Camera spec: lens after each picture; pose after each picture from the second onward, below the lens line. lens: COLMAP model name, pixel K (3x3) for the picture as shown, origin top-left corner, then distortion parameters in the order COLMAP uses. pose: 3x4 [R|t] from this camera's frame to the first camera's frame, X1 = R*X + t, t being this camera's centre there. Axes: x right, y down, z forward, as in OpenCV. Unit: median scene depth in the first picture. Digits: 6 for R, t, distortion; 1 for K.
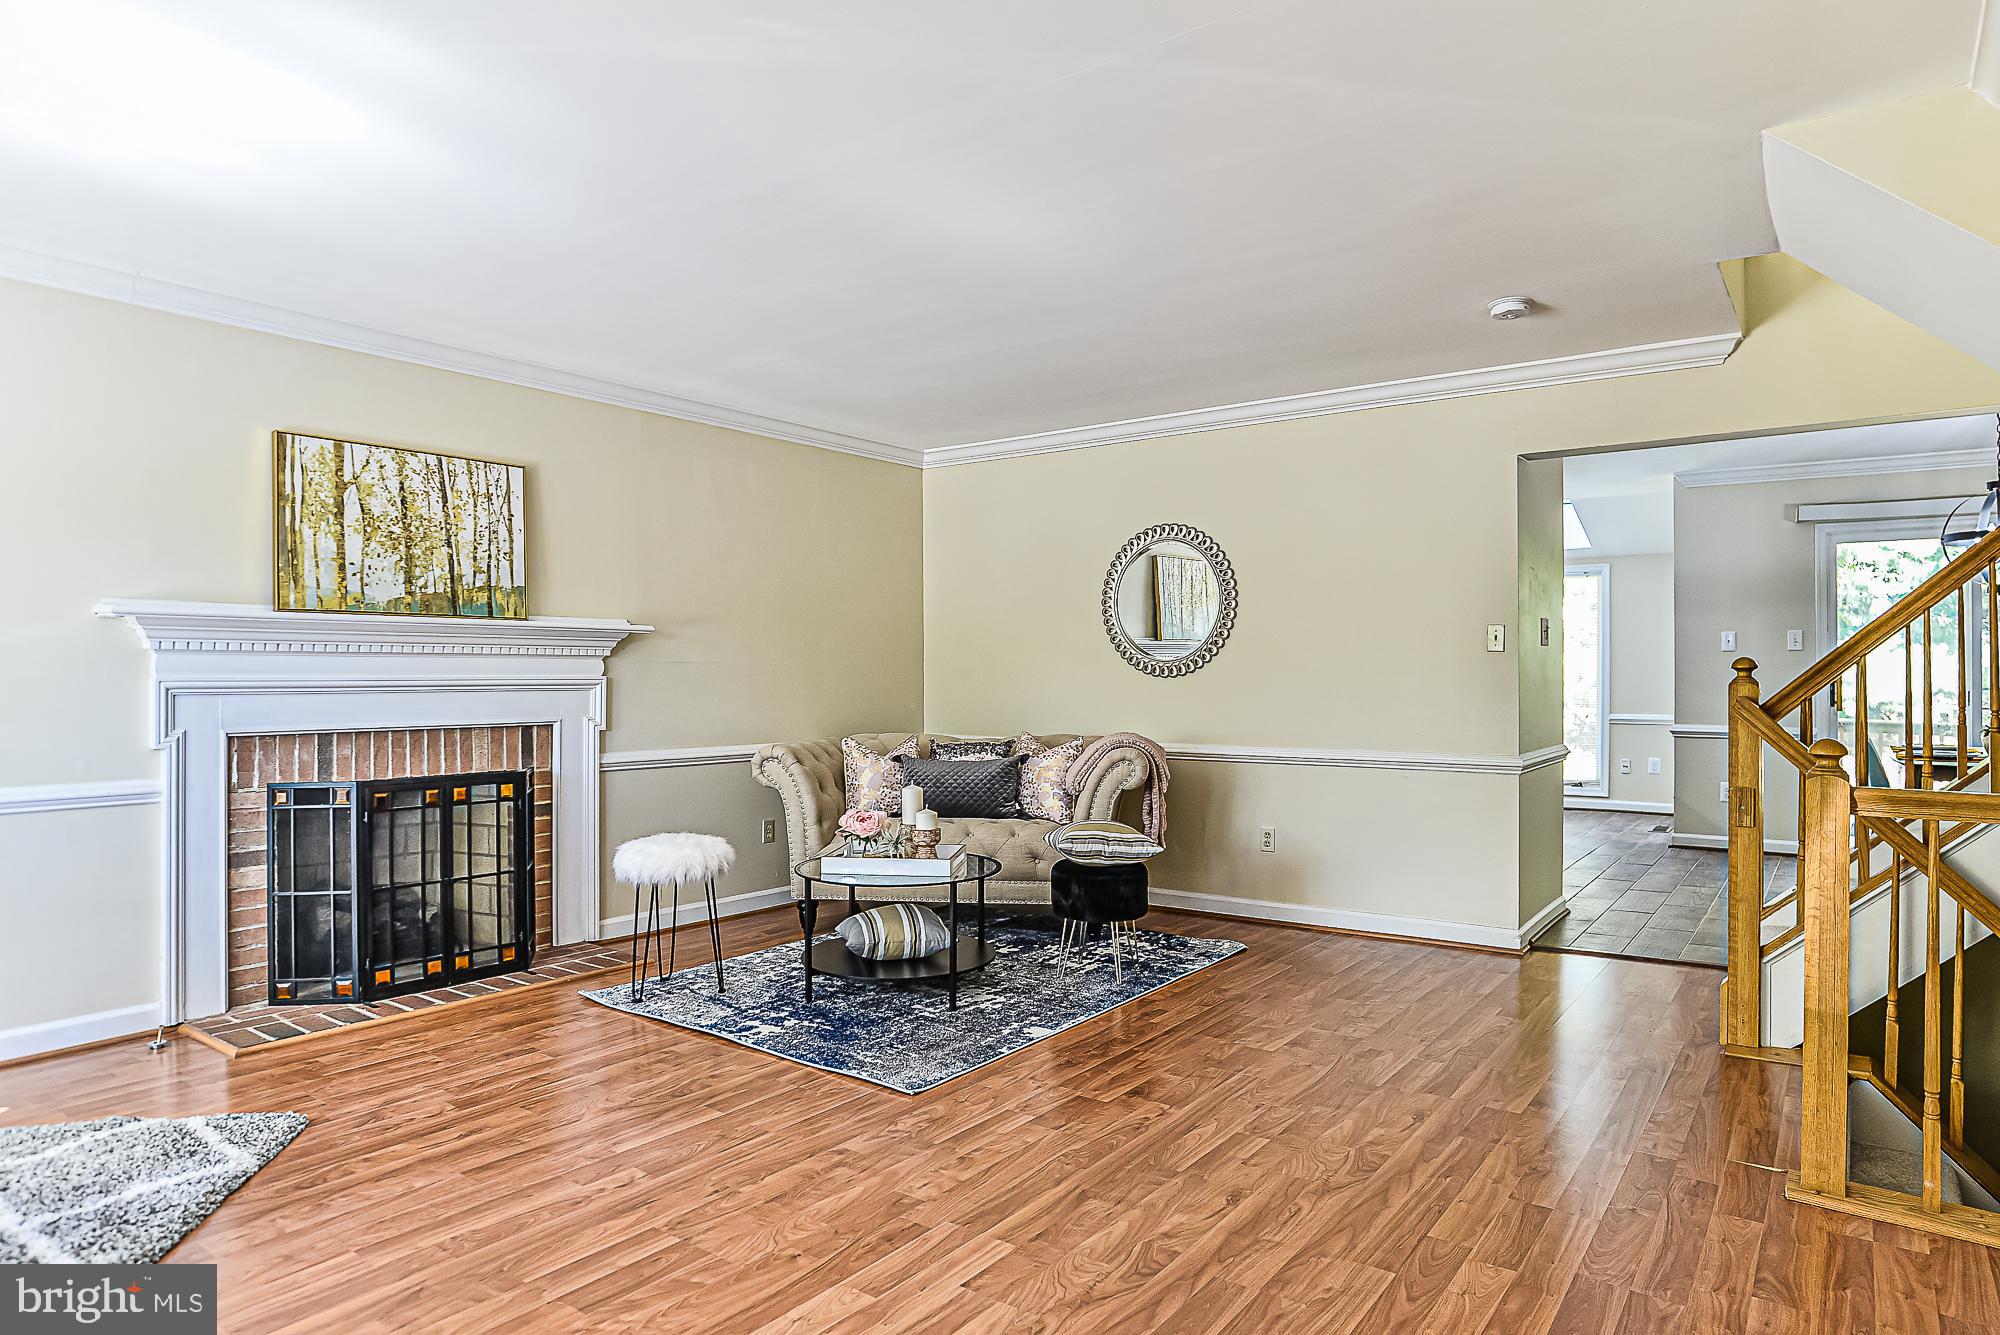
lens RADIAL K [[1163.4, 0, 1017.6], [0, 1163.4, 659.9], [0, 0, 1]] dist [-0.057558, 0.026993]
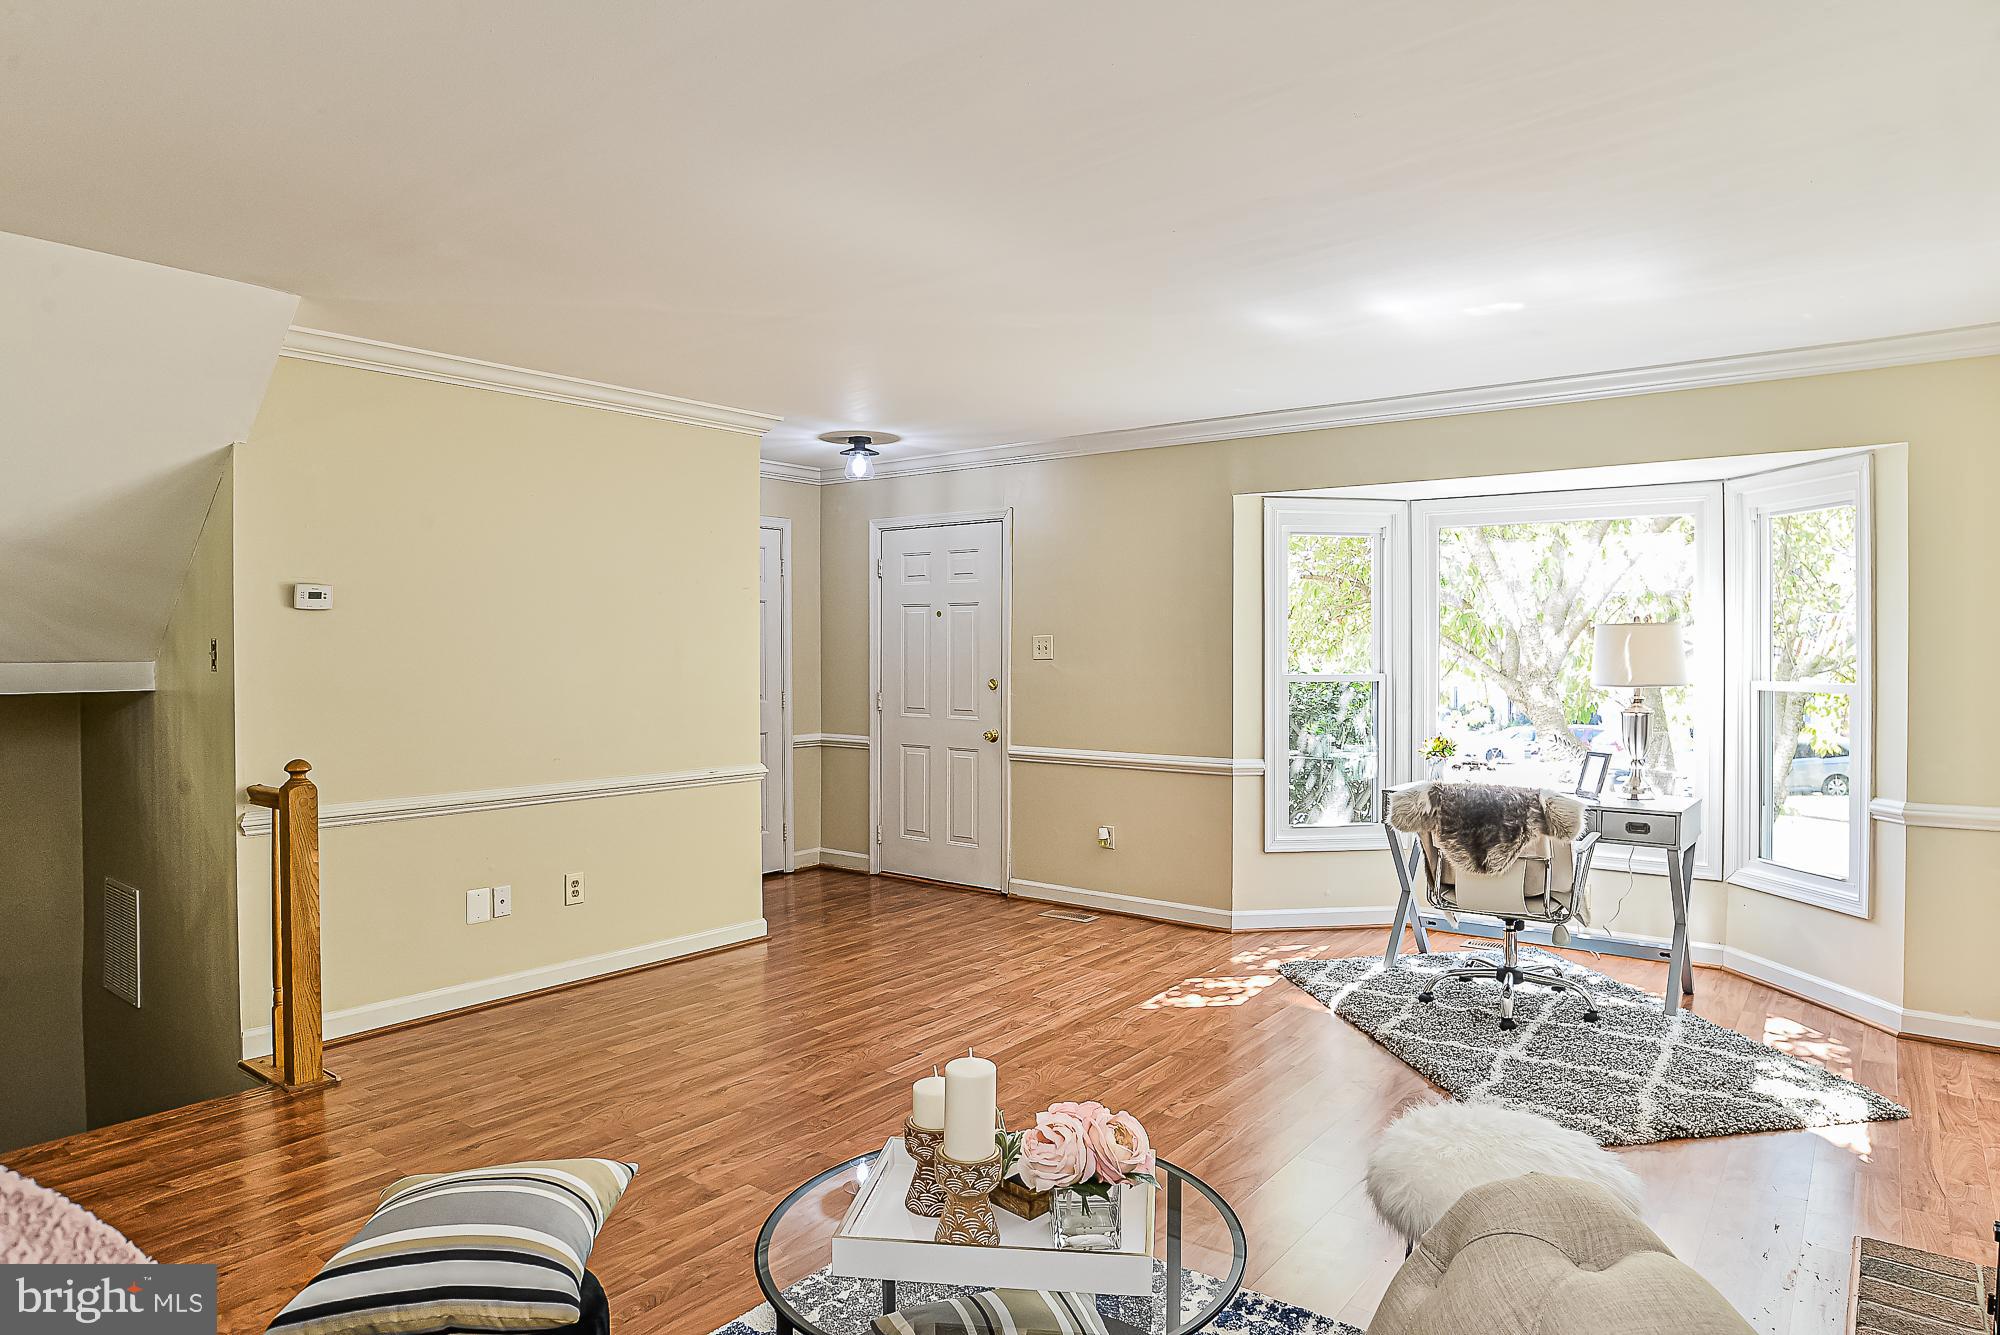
lens RADIAL K [[1173.4, 0, 1037.7], [0, 1173.4, 661.6], [0, 0, 1]] dist [-0.062733, 0.022892]
pose [[-0.999999, 0.000140, -0.000994, -0.127541], [0.000136, 0.999992, 0.004066, -0.037533], [0.000994, 0.004066, -0.999991, 1.568752]]
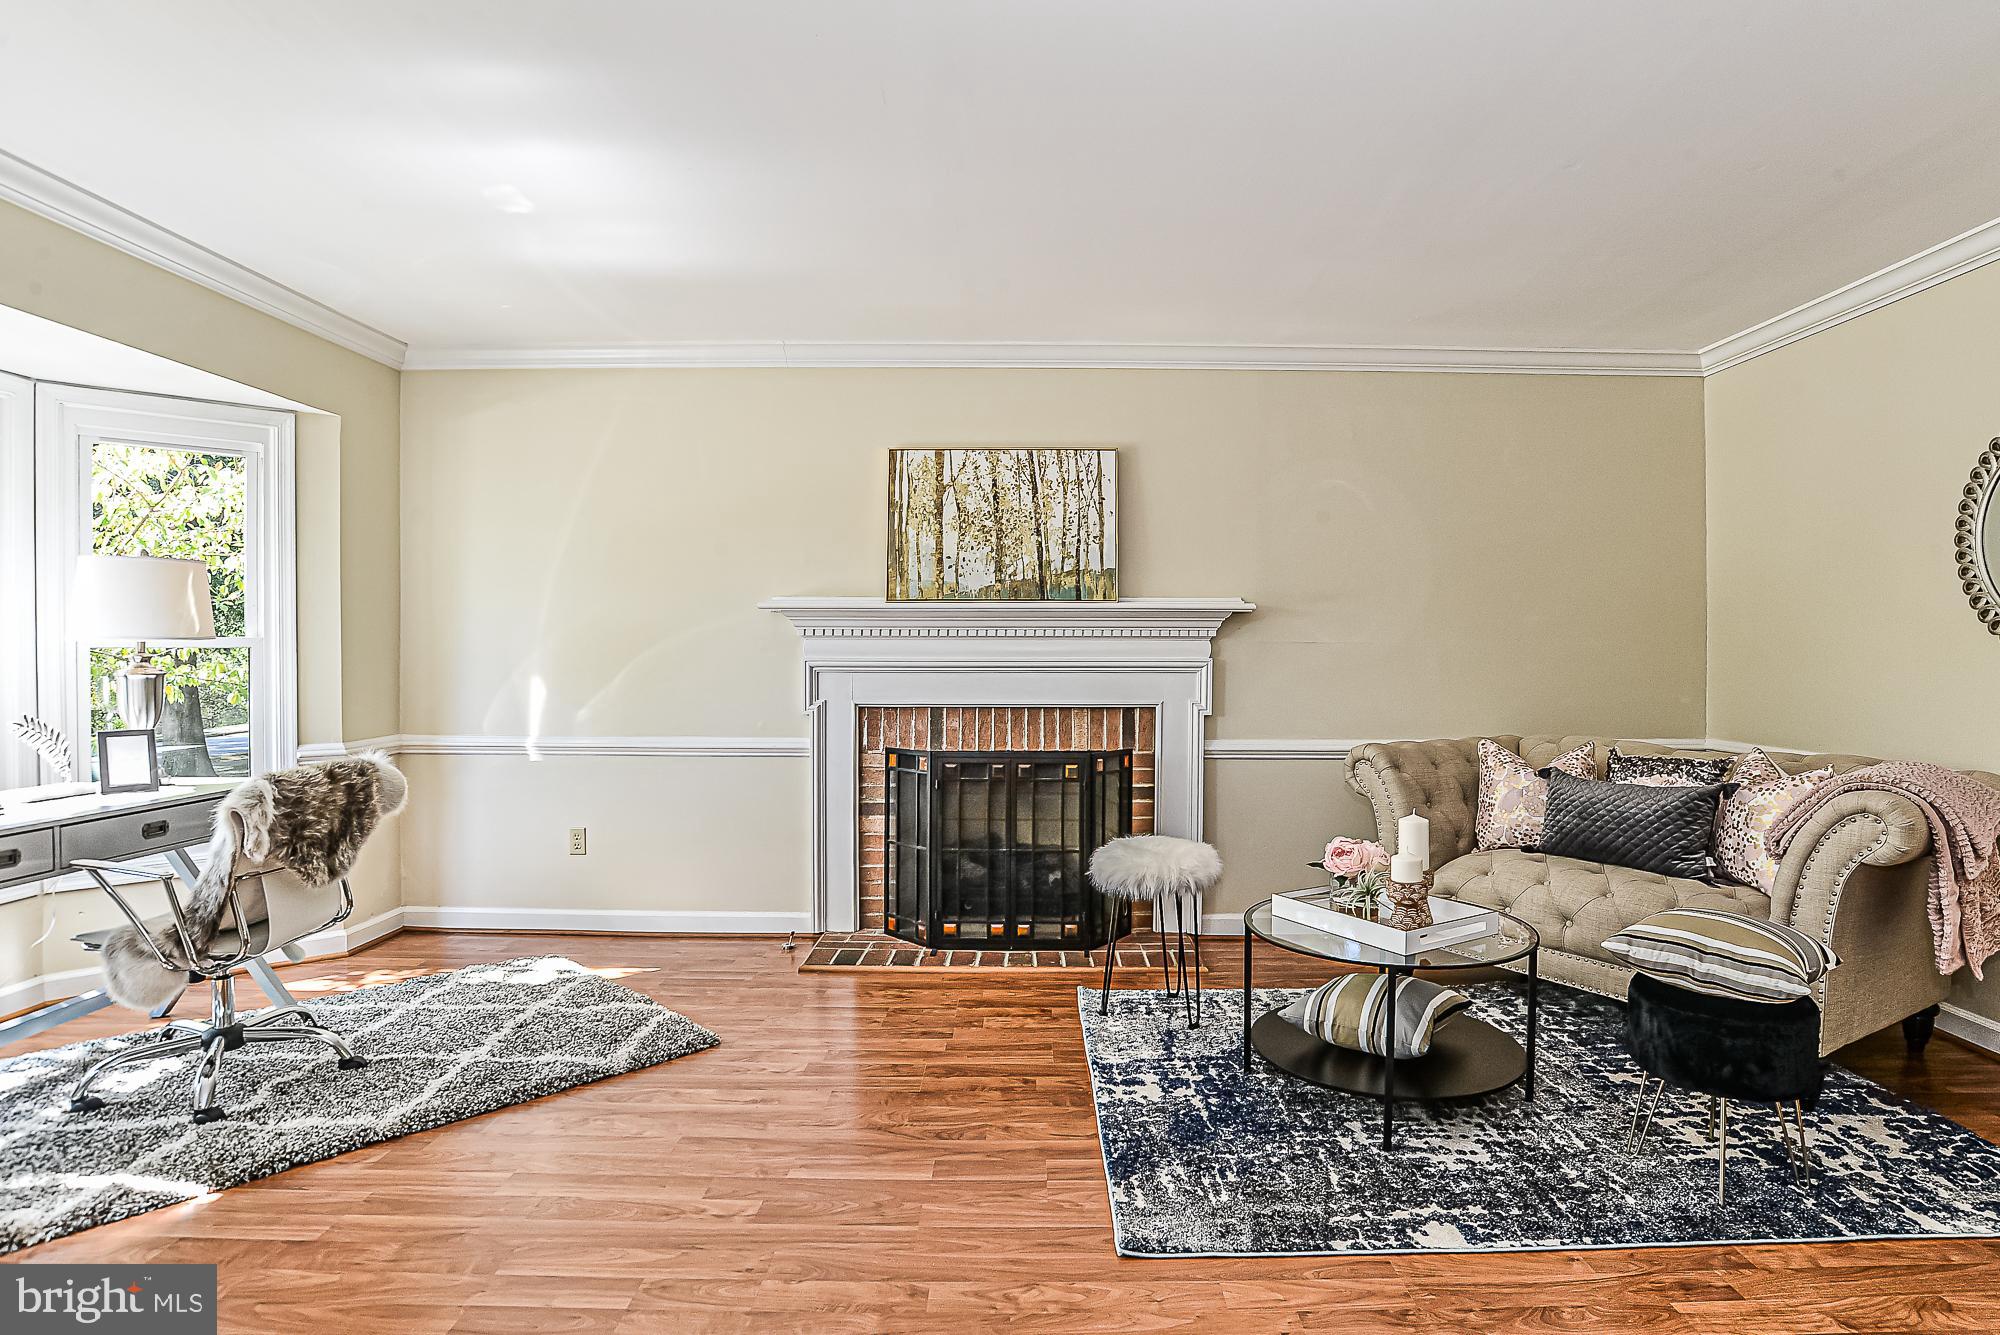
lens RADIAL K [[1045.3, 0, 1034.9], [0, 1045.3, 659.4], [0, 0, 1]] dist [-0.073663, 0.027234]
pose [[0.599383, 0.009143, -0.800410, 0.309358], [0.007414, 0.999828, 0.016973, -0.000781], [0.800428, -0.016108, 0.599212, 0.482574]]
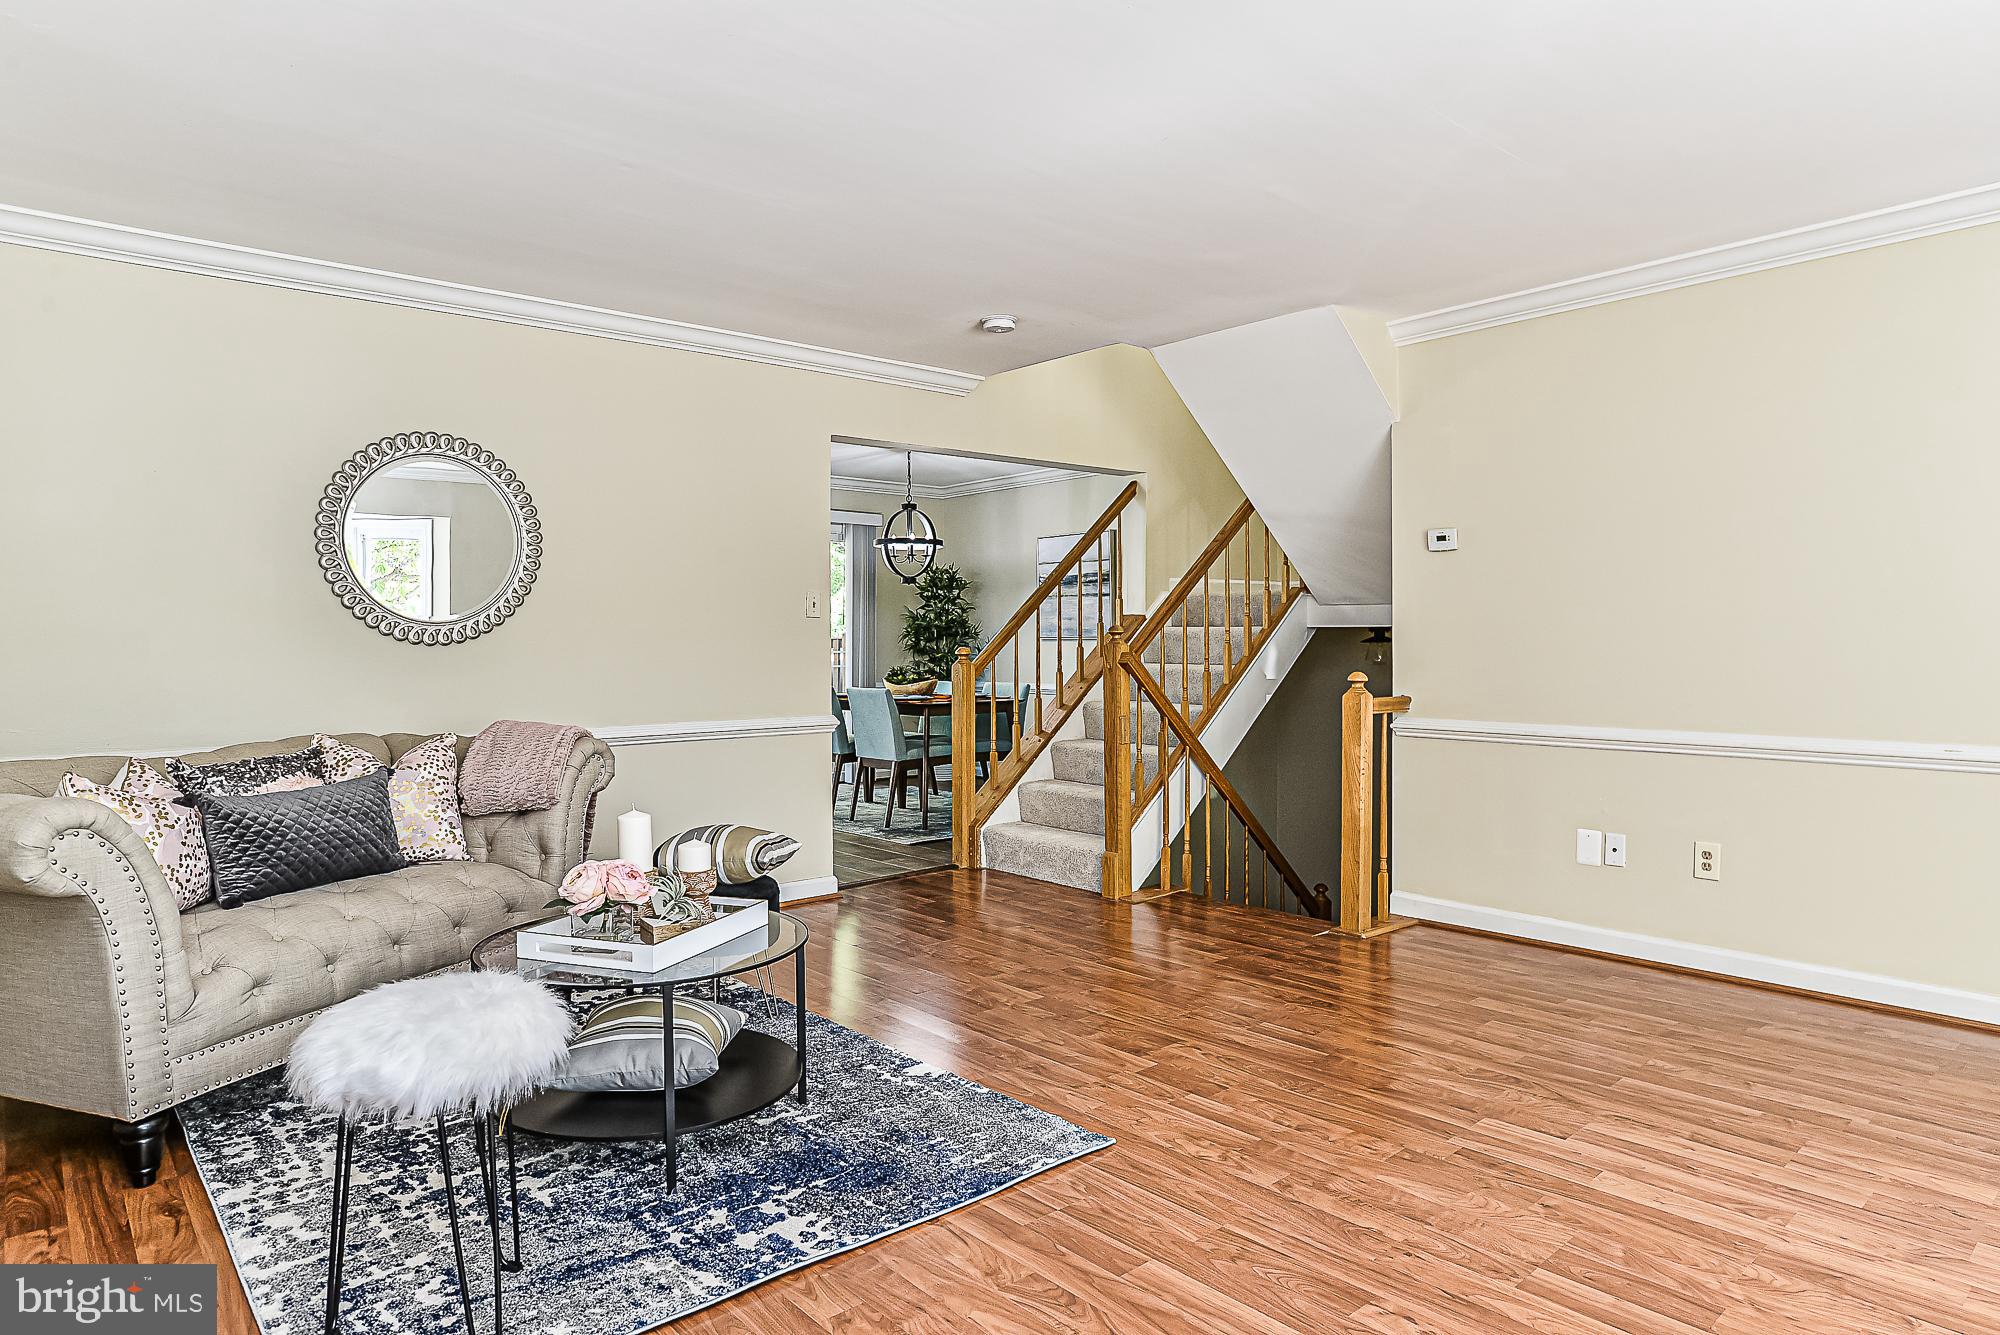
lens RADIAL K [[1173.4, 0, 1037.7], [0, 1173.4, 661.6], [0, 0, 1]] dist [-0.062733, 0.022892]
pose [[0.196423, -0.014451, 0.980413, -0.744720], [-0.005610, 0.999858, 0.015861, 0.017468], [-0.980503, -0.008615, 0.196314, 0.734196]]
